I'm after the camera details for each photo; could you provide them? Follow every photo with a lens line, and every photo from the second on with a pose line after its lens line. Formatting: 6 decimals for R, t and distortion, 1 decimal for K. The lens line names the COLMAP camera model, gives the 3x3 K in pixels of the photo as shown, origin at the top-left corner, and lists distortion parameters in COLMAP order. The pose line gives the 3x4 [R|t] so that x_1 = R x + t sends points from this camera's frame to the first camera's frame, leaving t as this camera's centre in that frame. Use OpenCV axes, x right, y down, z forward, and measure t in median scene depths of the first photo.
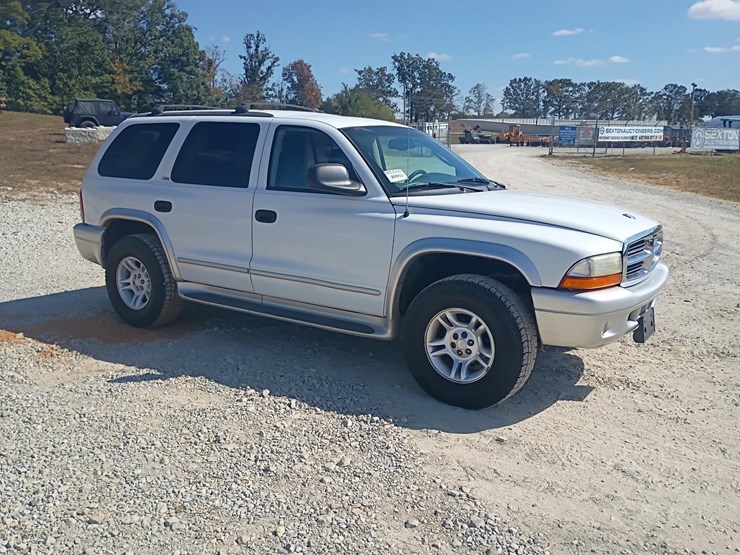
lens RADIAL K [[651.4, 0, 368.2], [0, 651.4, 283.5], [0, 0, 1]] dist [0.069901, -0.084542]
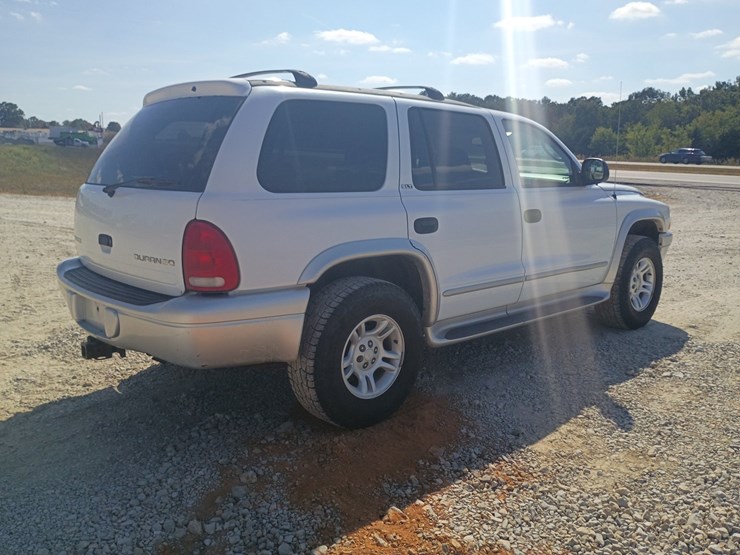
lens RADIAL K [[651.4, 0, 378.1], [0, 651.4, 276.5], [0, 0, 1]] dist [0.069901, -0.084542]
pose [[0.212835, -0.184339, 0.959542, -0.099476], [0.188895, 0.971279, 0.144696, -0.017401], [-0.958655, 0.150456, 0.241543, 0.088230]]
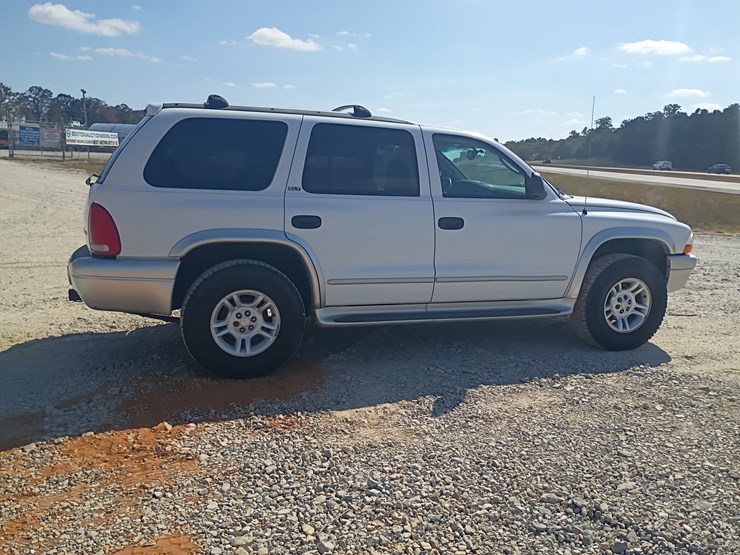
lens RADIAL K [[651.4, 0, 381.8], [0, 651.4, 287.5], [0, 0, 1]] dist [0.069901, -0.084542]
pose [[0.593980, -0.136140, 0.792877, -0.092309], [0.136591, 0.988334, 0.067375, -0.007715], [-0.792799, 0.068280, 0.605646, 0.041954]]
